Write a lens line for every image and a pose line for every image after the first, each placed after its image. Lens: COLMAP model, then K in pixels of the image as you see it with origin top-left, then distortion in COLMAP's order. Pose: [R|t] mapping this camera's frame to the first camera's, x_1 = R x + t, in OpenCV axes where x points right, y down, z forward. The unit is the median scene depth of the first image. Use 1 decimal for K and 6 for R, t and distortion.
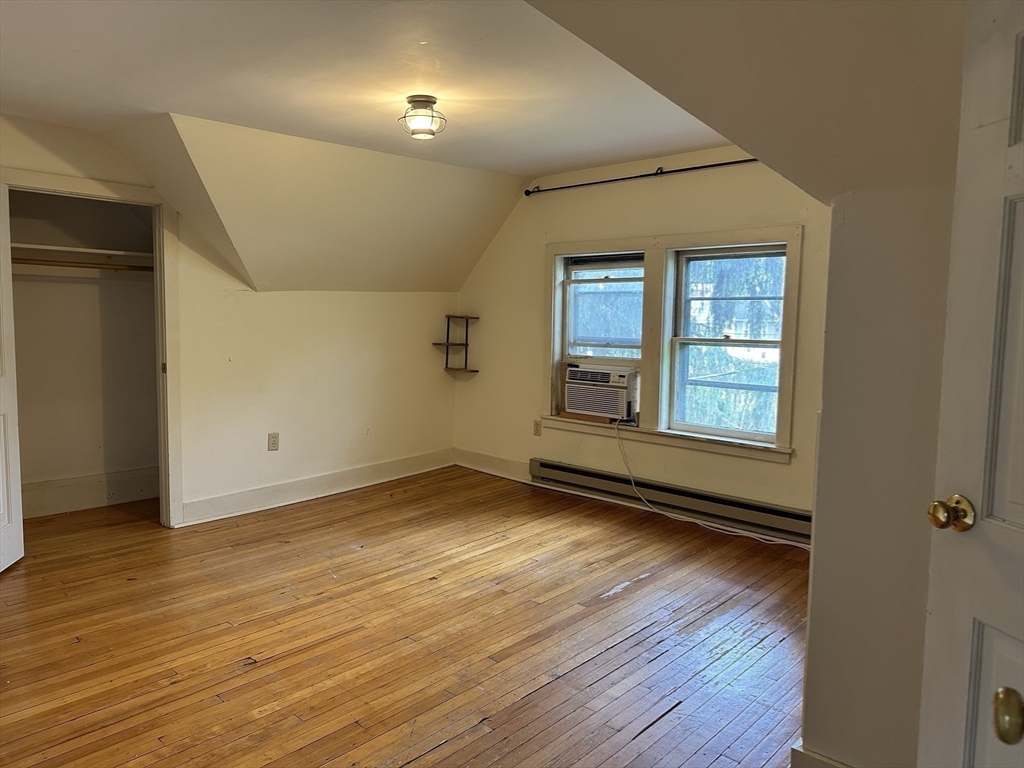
lens RADIAL K [[713.9, 0, 512.0], [0, 713.9, 376.6], [0, 0, 1]] dist [0.006715, 0.003234]
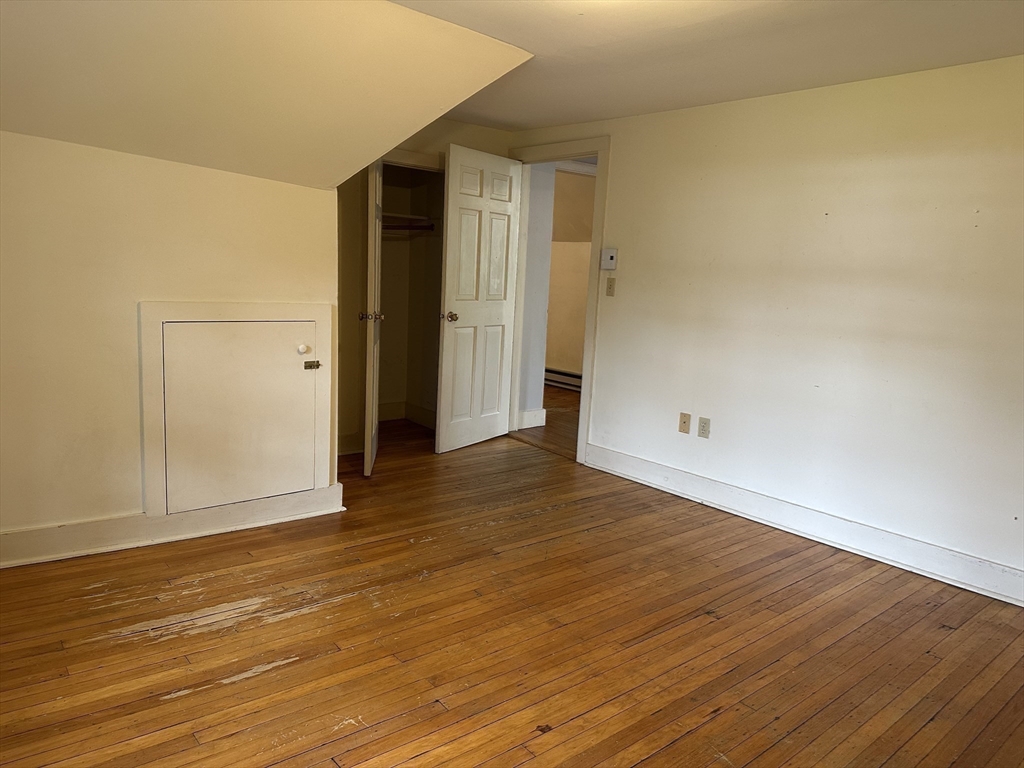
lens RADIAL K [[730.5, 0, 512.0], [0, 730.5, 384.0], [0, 0, 1]] dist [-0.001260, -0.000473]
pose [[-0.991530, -0.084116, 0.098961, -0.133698], [-0.057774, 0.968059, 0.243974, -0.136611], [-0.116322, 0.236190, -0.964719, 1.672314]]
